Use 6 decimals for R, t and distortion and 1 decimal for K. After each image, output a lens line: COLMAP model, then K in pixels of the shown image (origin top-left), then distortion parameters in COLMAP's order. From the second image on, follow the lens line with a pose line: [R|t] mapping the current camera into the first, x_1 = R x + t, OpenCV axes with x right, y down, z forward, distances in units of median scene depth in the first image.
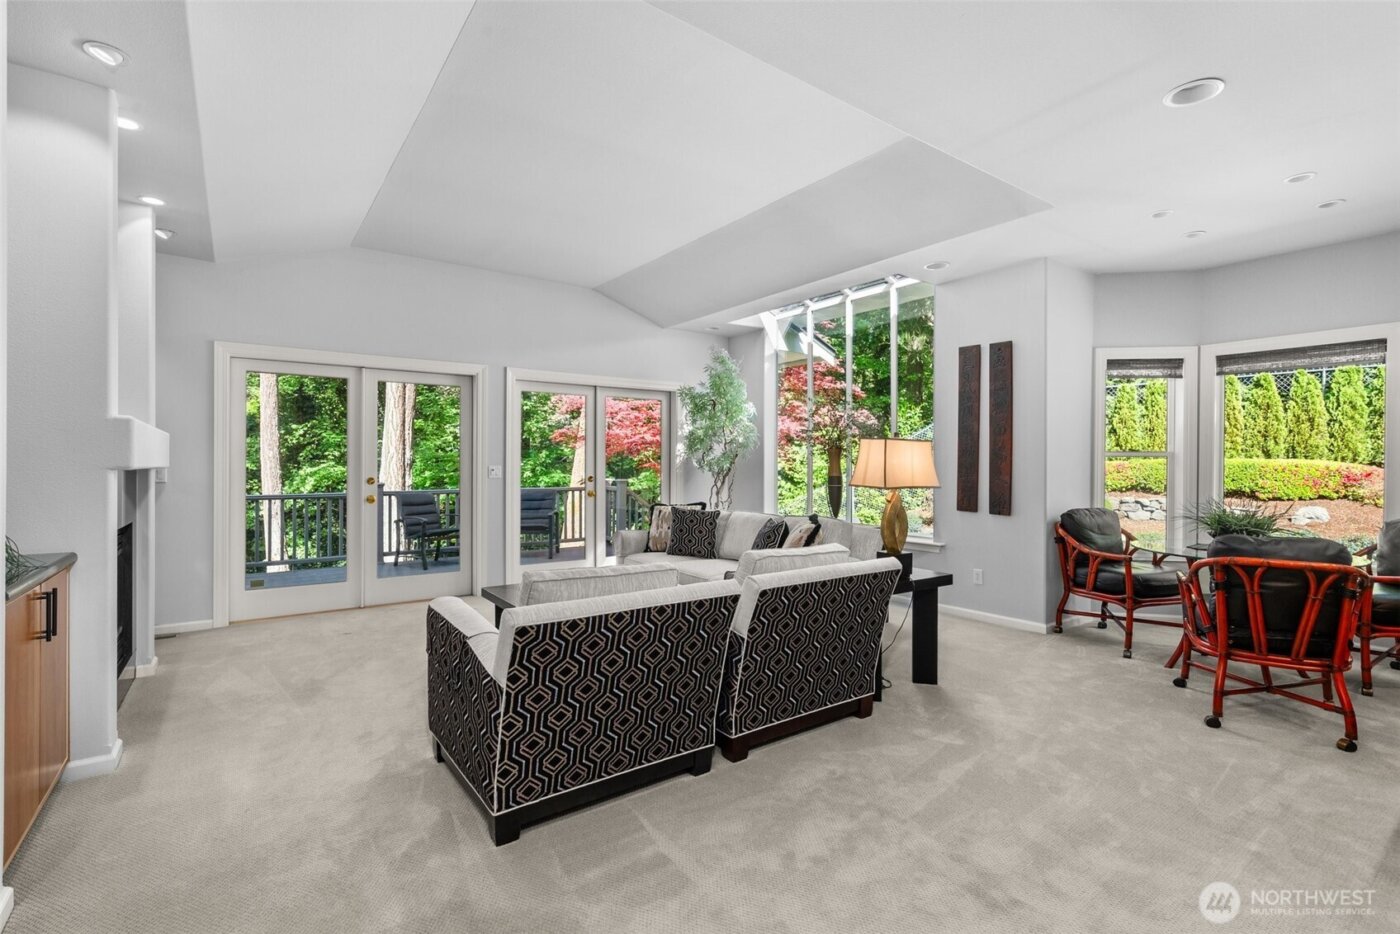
lens RADIAL K [[639.9, 0, 698.1], [0, 639.9, 472.6], [0, 0, 1]] dist [0.004223, 0.000028]
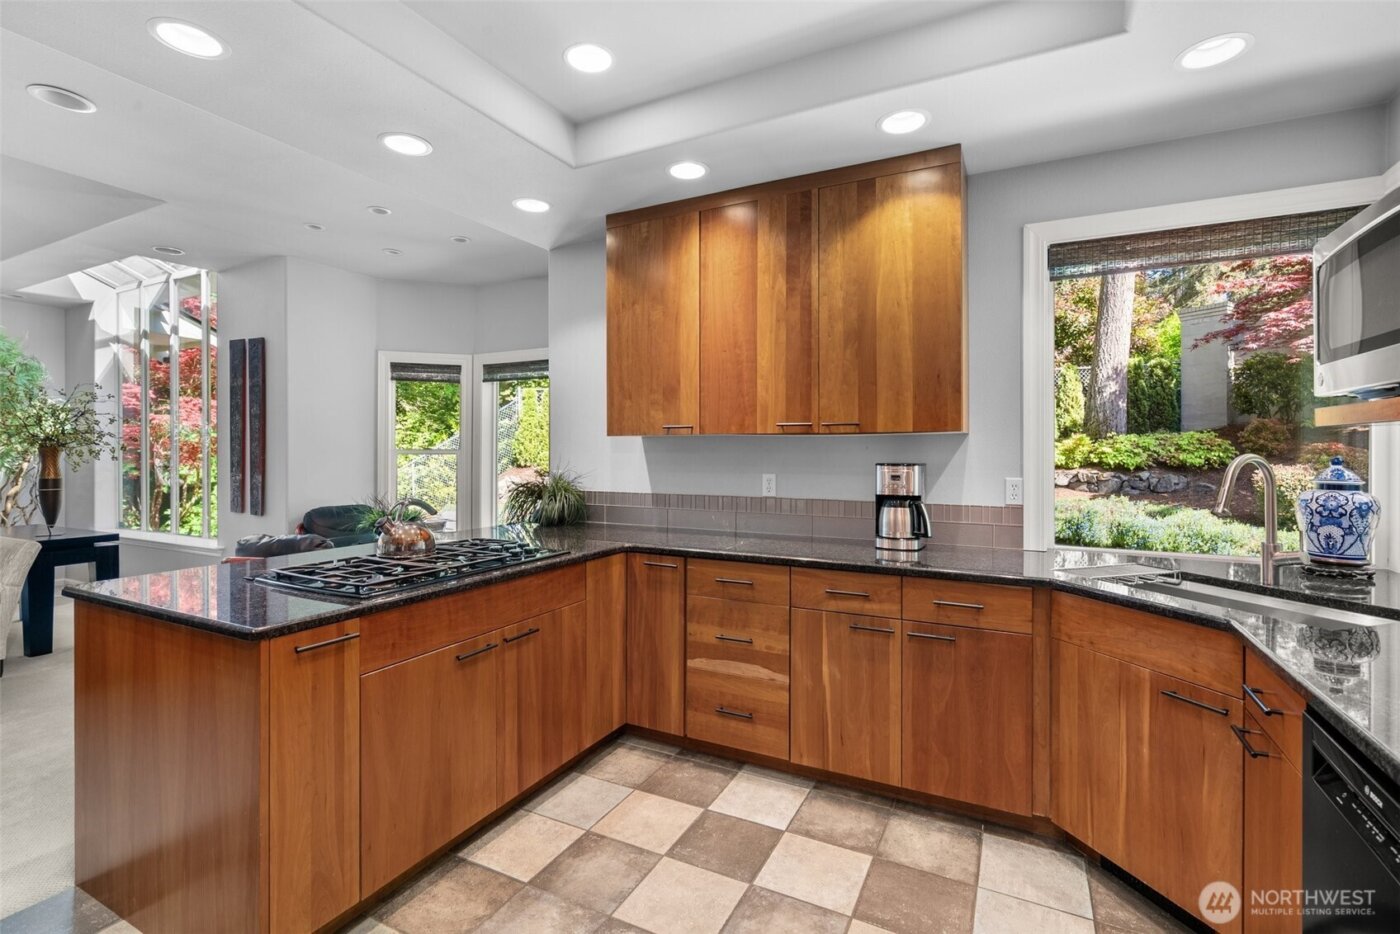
lens RADIAL K [[639.9, 0, 704.2], [0, 639.9, 455.7], [0, 0, 1]] dist [0.004223, 0.000028]
pose [[0.886650, -0.012227, 0.462279, 0.617326], [0.006630, 0.999884, 0.013731, -0.032998], [-0.462393, -0.009110, 0.886628, -0.176716]]
